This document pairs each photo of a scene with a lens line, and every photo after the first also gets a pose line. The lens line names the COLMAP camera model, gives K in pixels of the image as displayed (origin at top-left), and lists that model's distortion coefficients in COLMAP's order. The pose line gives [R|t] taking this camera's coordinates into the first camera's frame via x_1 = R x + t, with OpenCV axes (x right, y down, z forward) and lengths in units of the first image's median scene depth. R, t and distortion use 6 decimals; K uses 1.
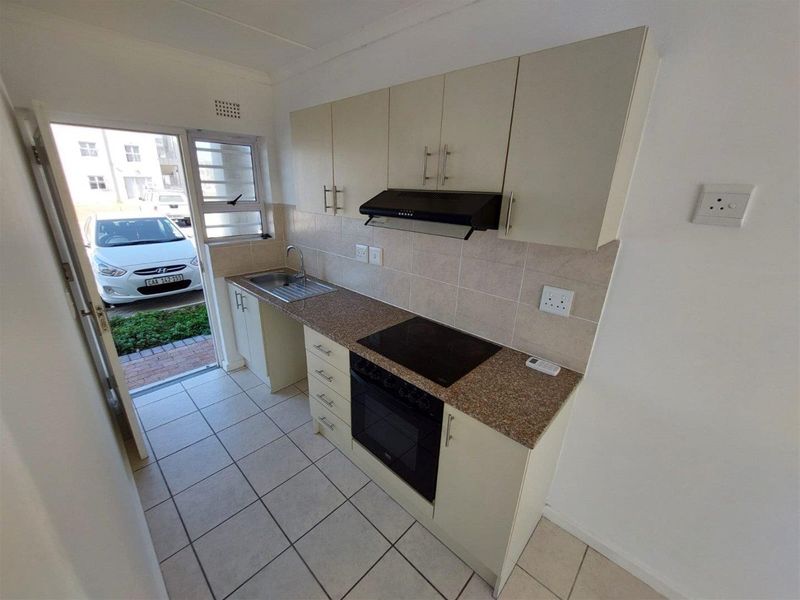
lens RADIAL K [[319.5, 0, 391.1], [0, 319.5, 300.9], [0, 0, 1]] dist [-0.014812, 0.000165]
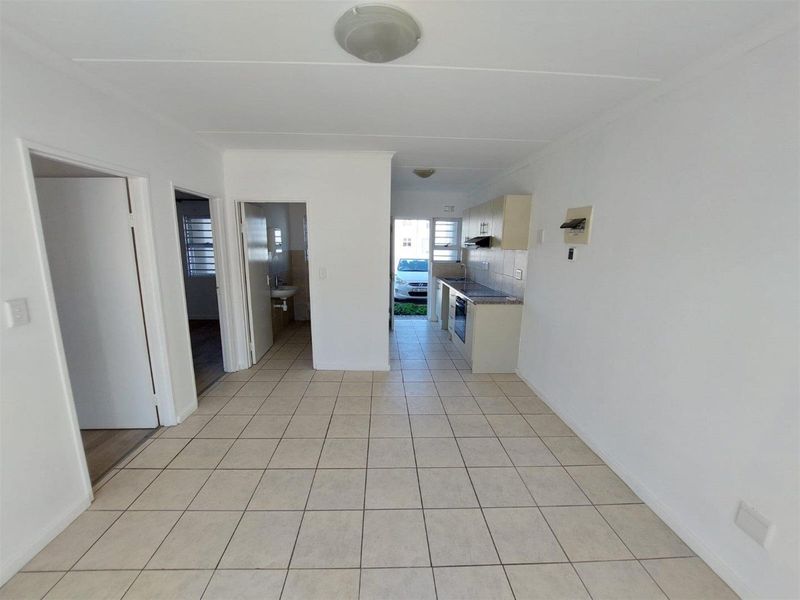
lens RADIAL K [[319.5, 0, 391.1], [0, 319.5, 300.9], [0, 0, 1]] dist [-0.014812, 0.000165]
pose [[0.716885, 0.108628, -0.688677, 0.502078], [-0.226203, 0.970591, -0.082373, 0.210769], [0.659476, 0.214833, 0.720374, -0.493561]]
